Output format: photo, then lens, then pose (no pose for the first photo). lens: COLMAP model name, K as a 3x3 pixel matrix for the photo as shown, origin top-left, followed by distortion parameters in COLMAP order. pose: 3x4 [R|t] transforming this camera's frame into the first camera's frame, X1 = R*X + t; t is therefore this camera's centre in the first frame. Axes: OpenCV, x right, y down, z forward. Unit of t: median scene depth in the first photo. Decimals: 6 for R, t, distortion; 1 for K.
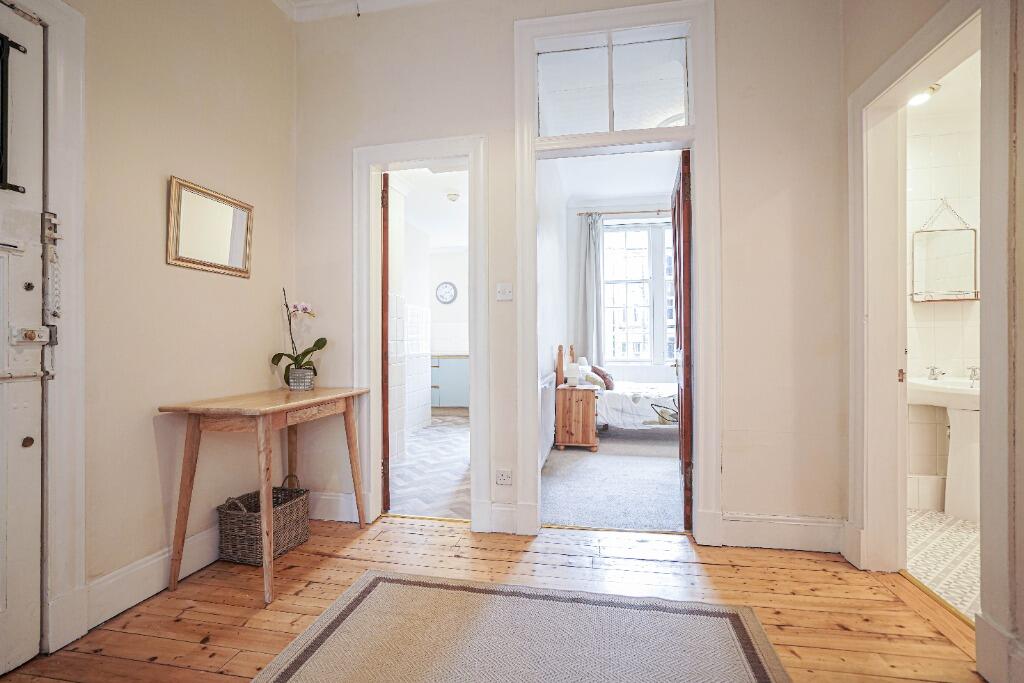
lens RADIAL K [[471.7, 0, 512.0], [0, 471.7, 341.5], [0, 0, 1]] dist [-0.025491, 0.000318]
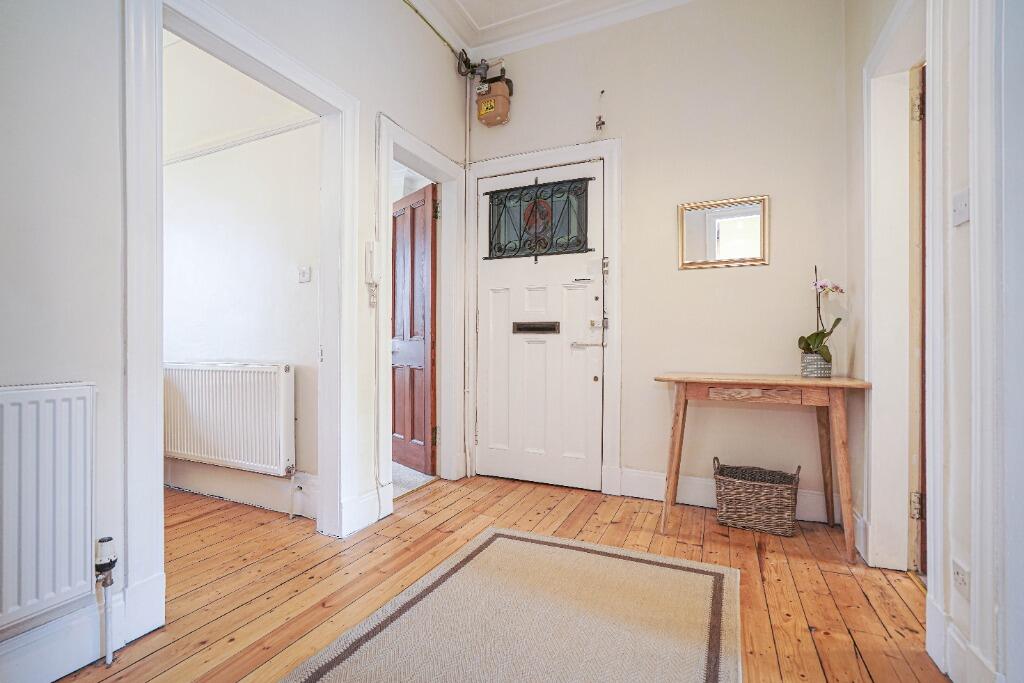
lens RADIAL K [[471.7, 0, 512.0], [0, 471.7, 341.5], [0, 0, 1]] dist [-0.025491, 0.000318]
pose [[-0.224651, -0.001483, -0.974438, 0.735363], [-0.005289, 0.999986, -0.000302, 0.048963], [0.974425, 0.005086, -0.224656, 0.834229]]
